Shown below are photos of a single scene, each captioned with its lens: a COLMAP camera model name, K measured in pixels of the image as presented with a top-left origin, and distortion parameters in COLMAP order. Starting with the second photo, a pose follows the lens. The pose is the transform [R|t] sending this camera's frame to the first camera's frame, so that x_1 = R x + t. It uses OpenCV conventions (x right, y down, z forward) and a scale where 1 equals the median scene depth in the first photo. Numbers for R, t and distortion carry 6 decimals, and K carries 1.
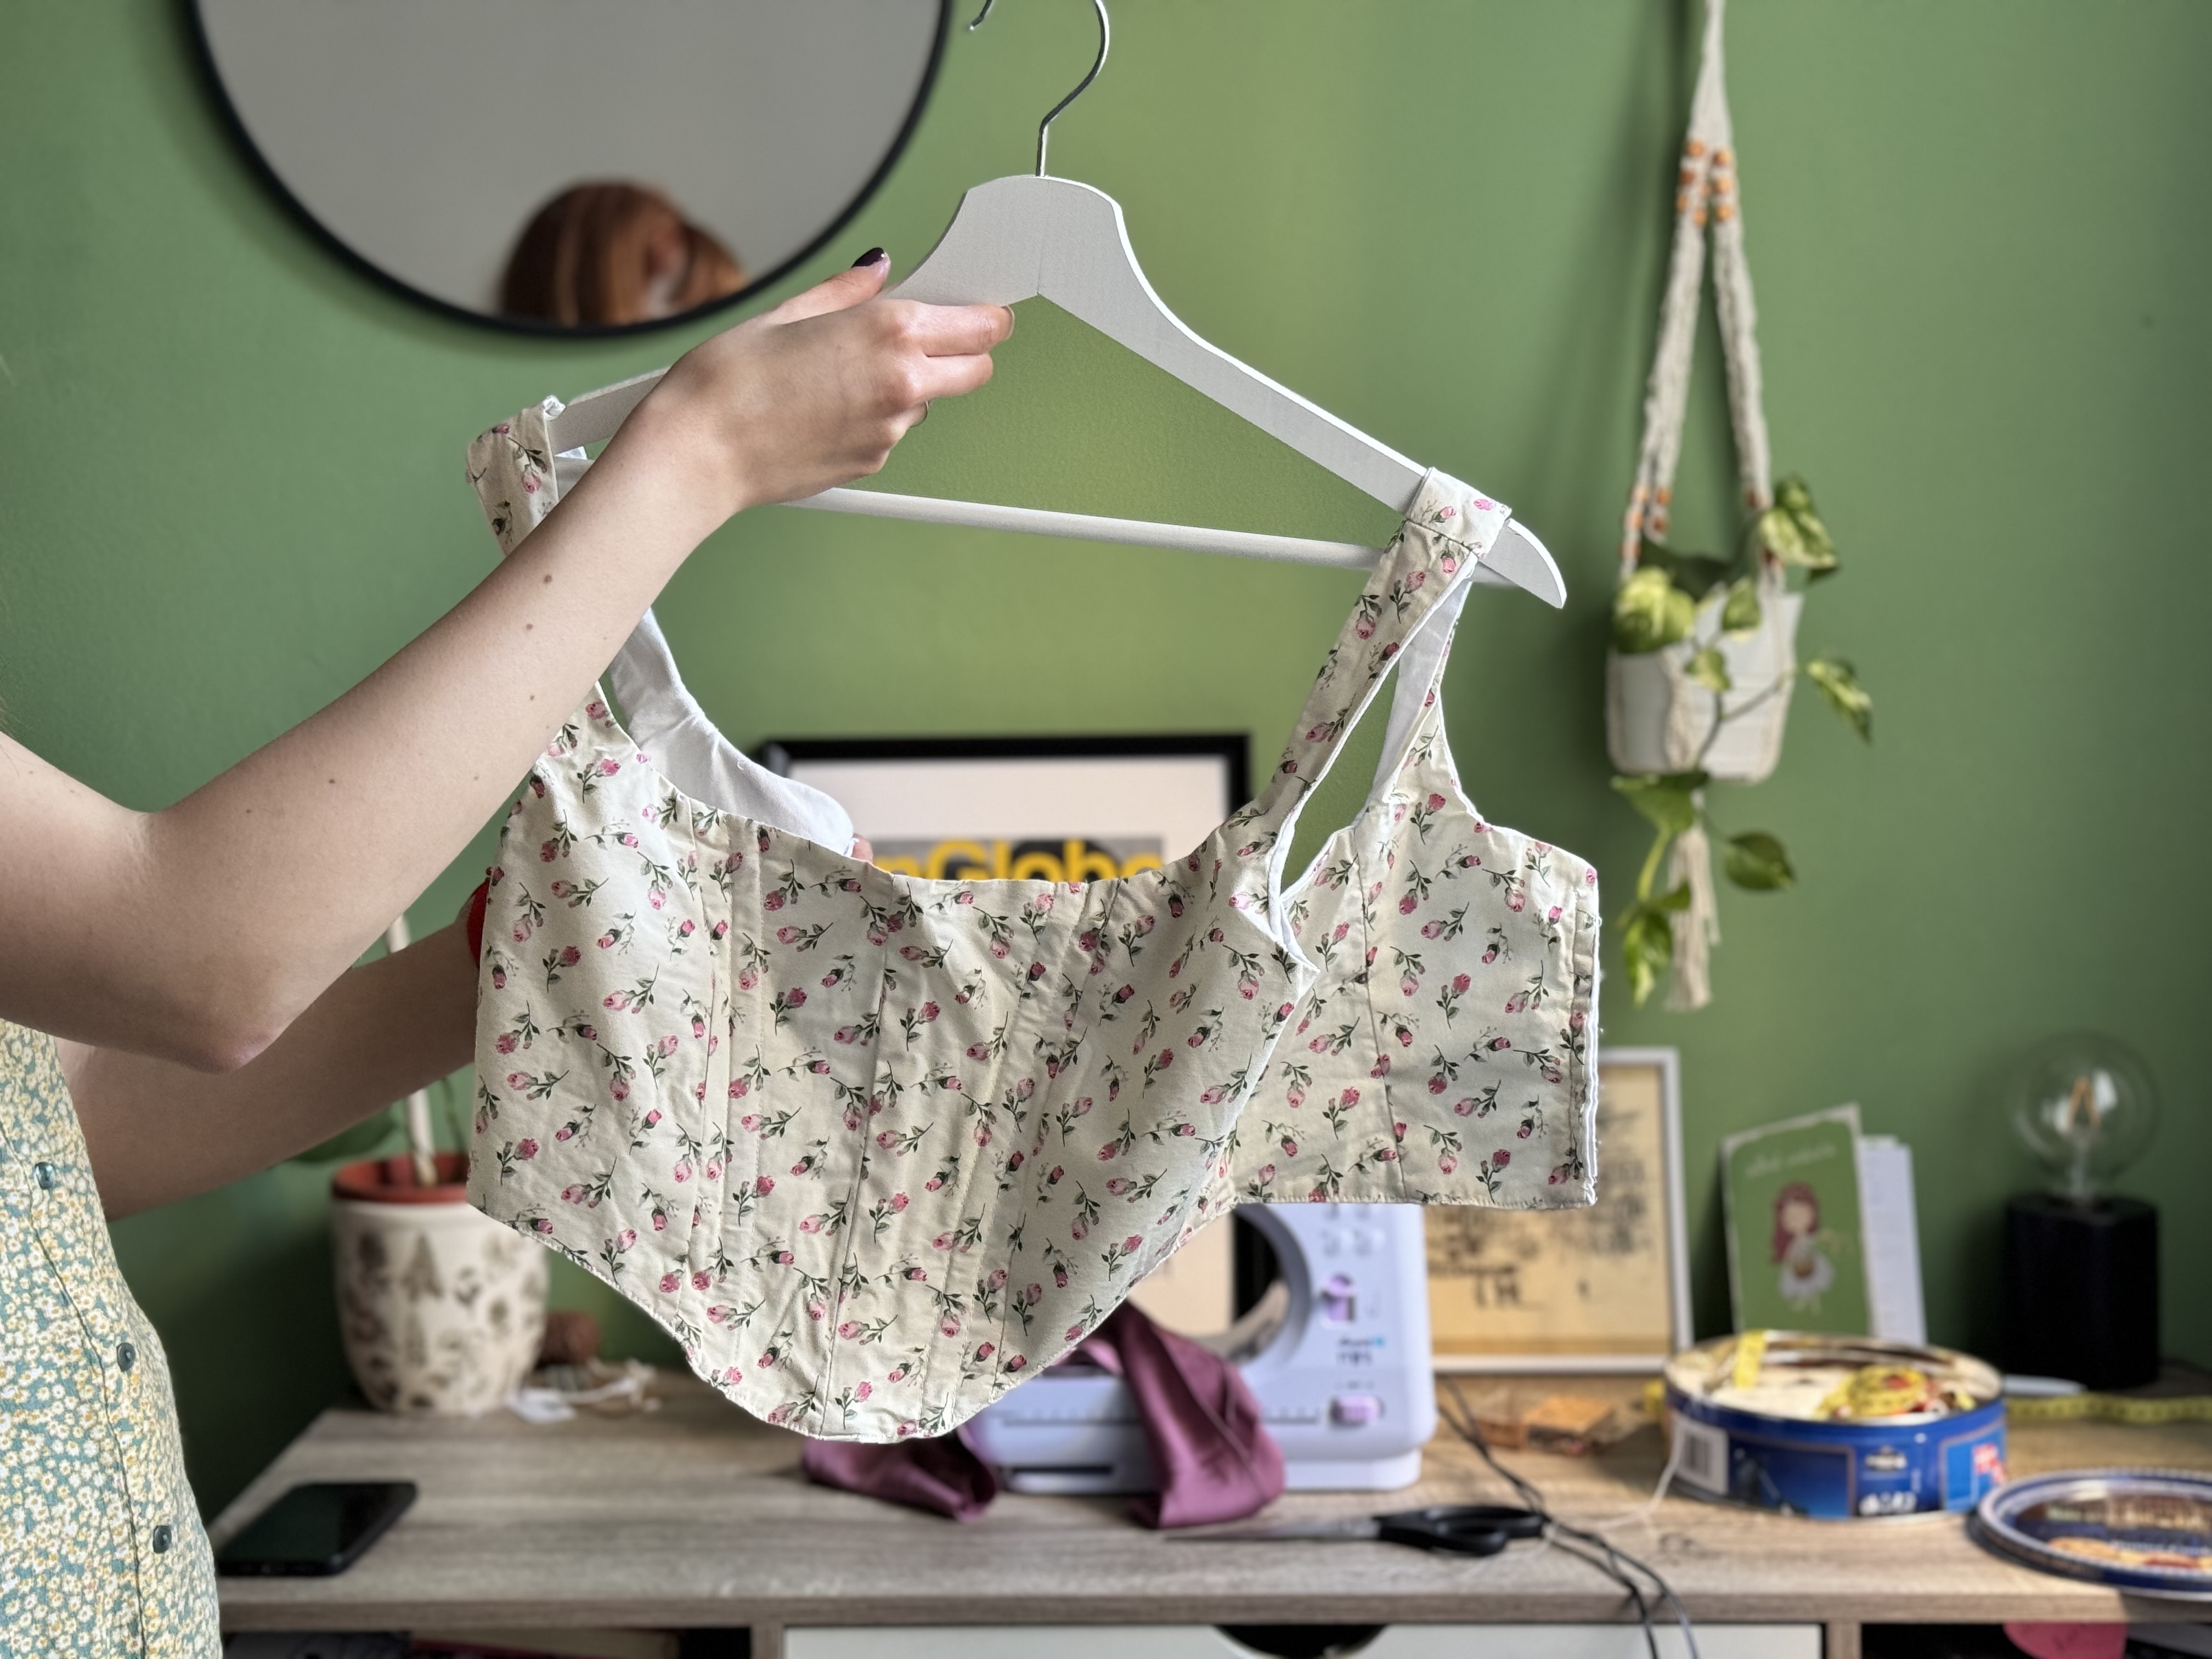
lens RADIAL K [[3105.6, 0, 1113.3], [0, 3105.6, 829.9], [0, 0, 1]] dist [0.128737, 0.000000]
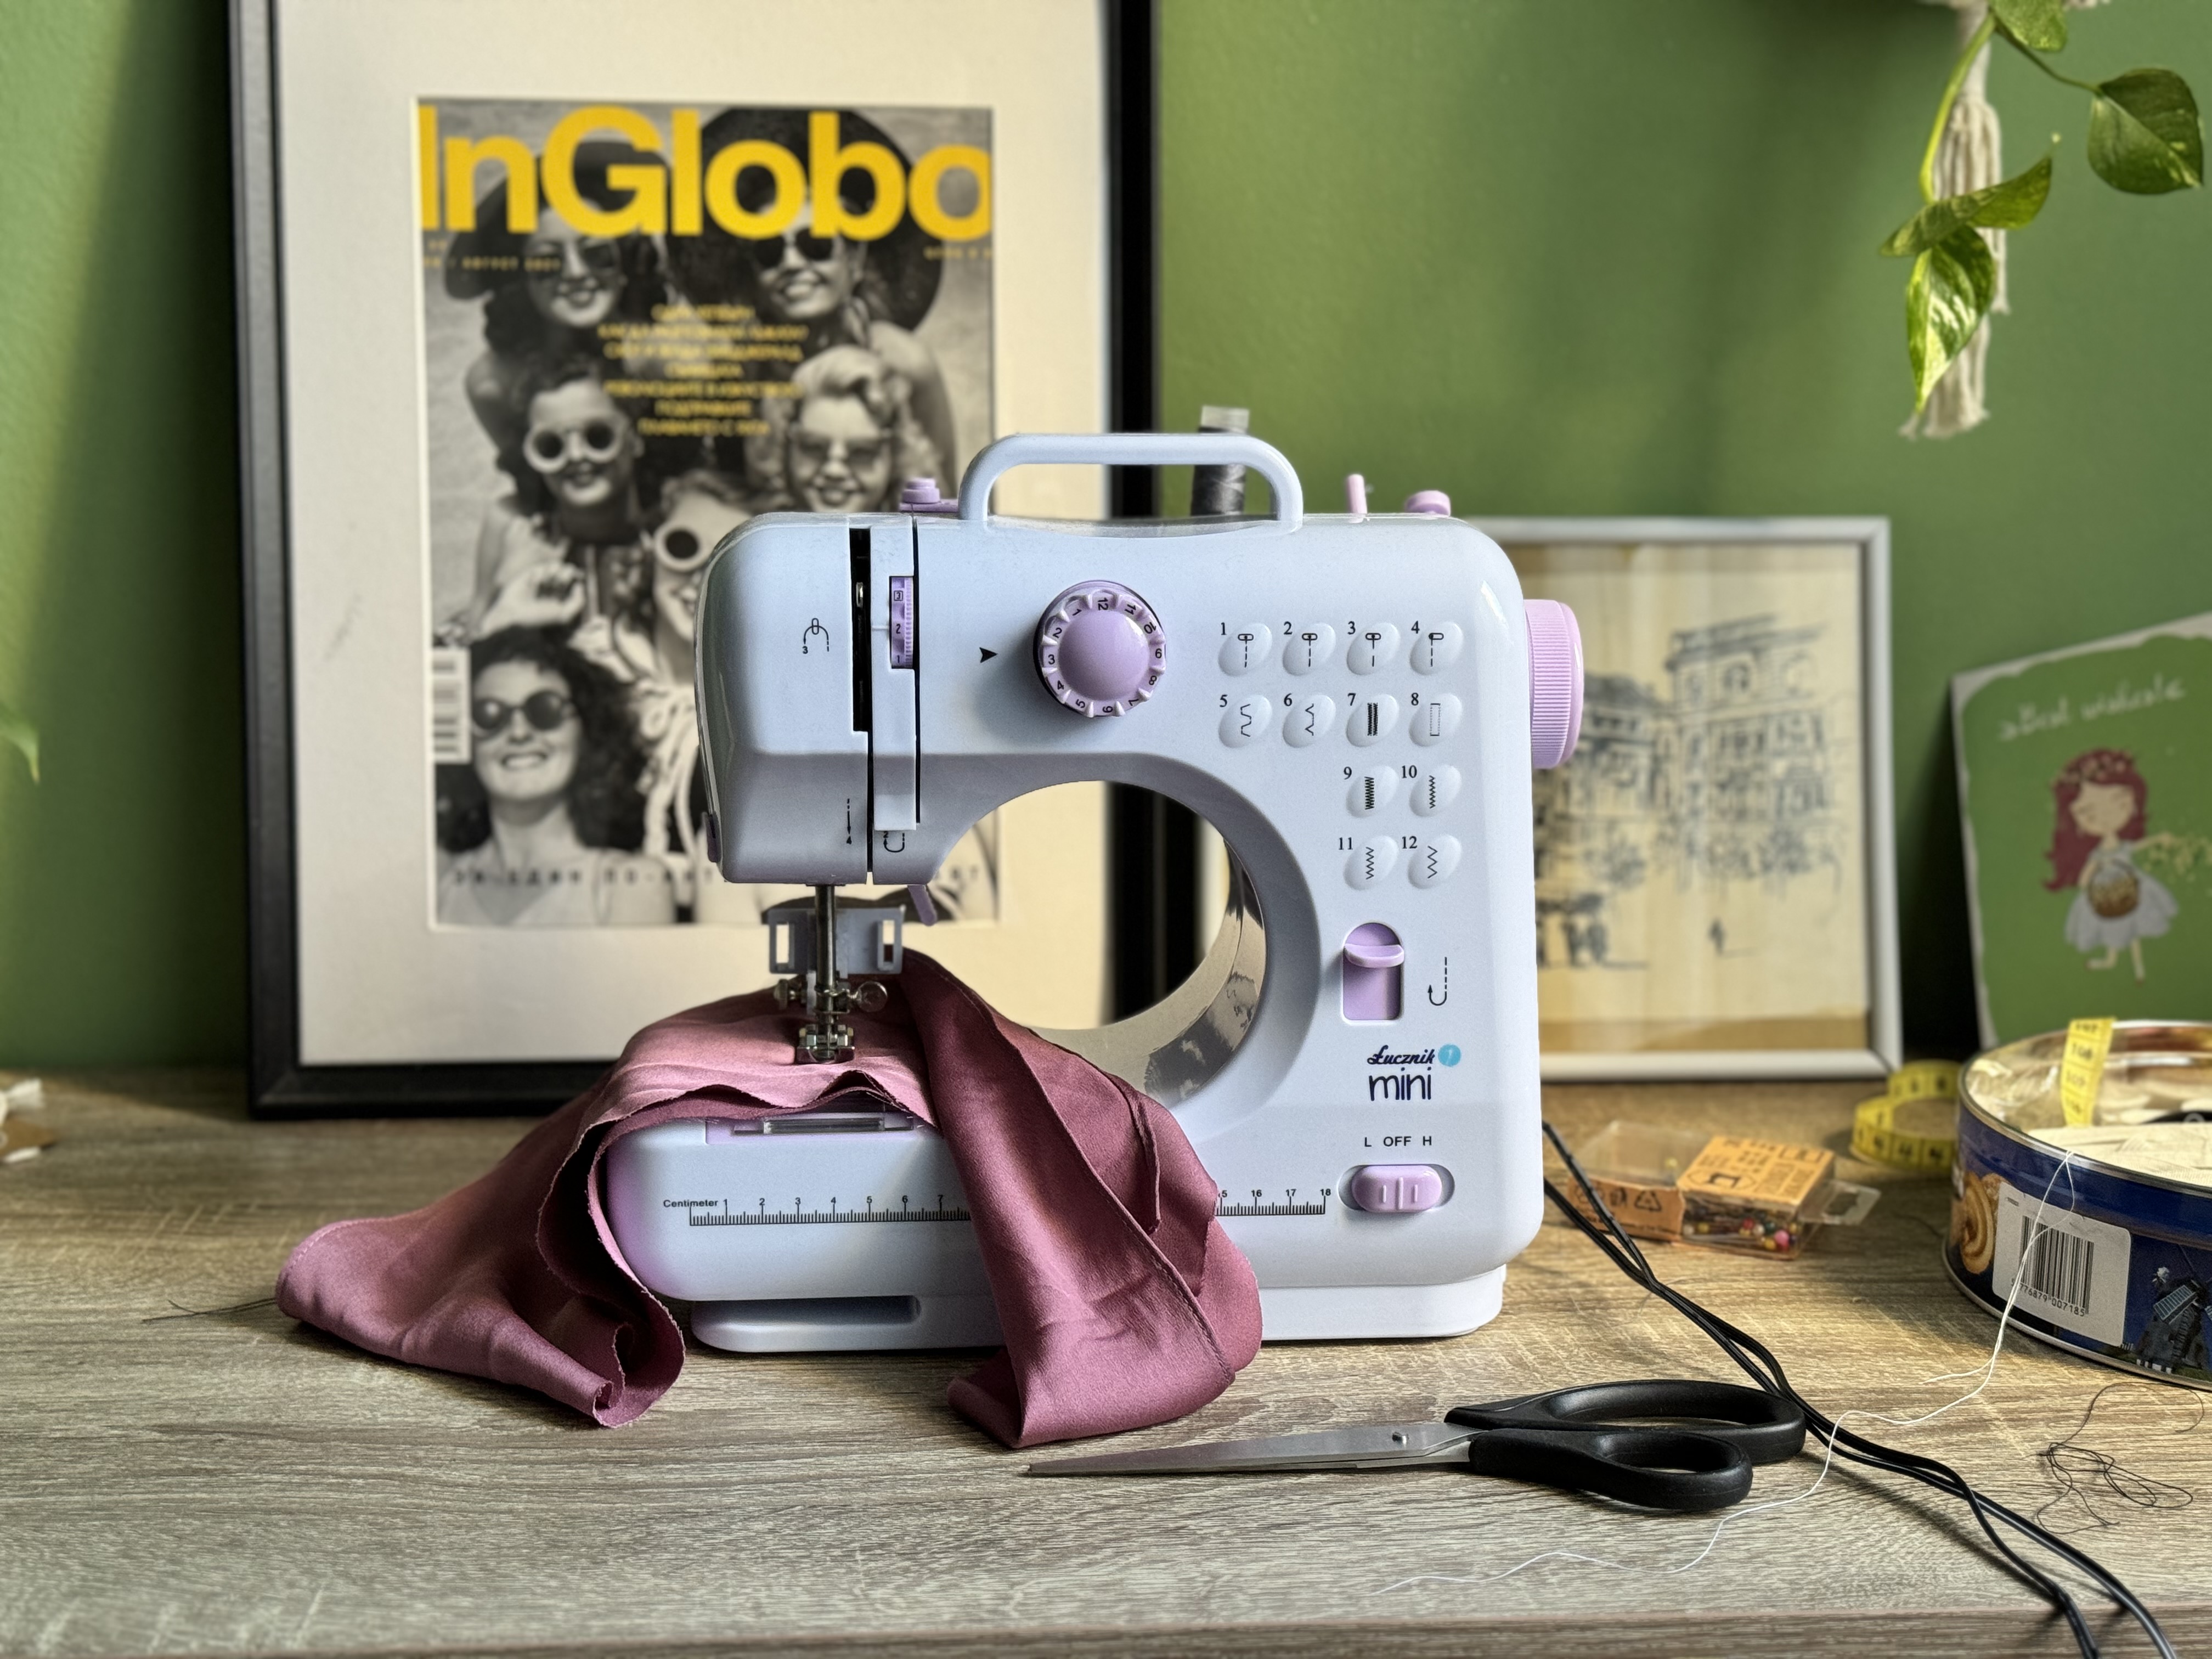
lens RADIAL K [[3105.6, 0, 1106.6], [0, 3105.6, 831.3], [0, 0, 1]] dist [0.128737, 0.000000]
pose [[0.995741, 0.001723, 0.092181, -0.015522], [-0.013400, 0.991913, 0.126209, 0.066215], [-0.091218, -0.126907, 0.987711, 0.516502]]
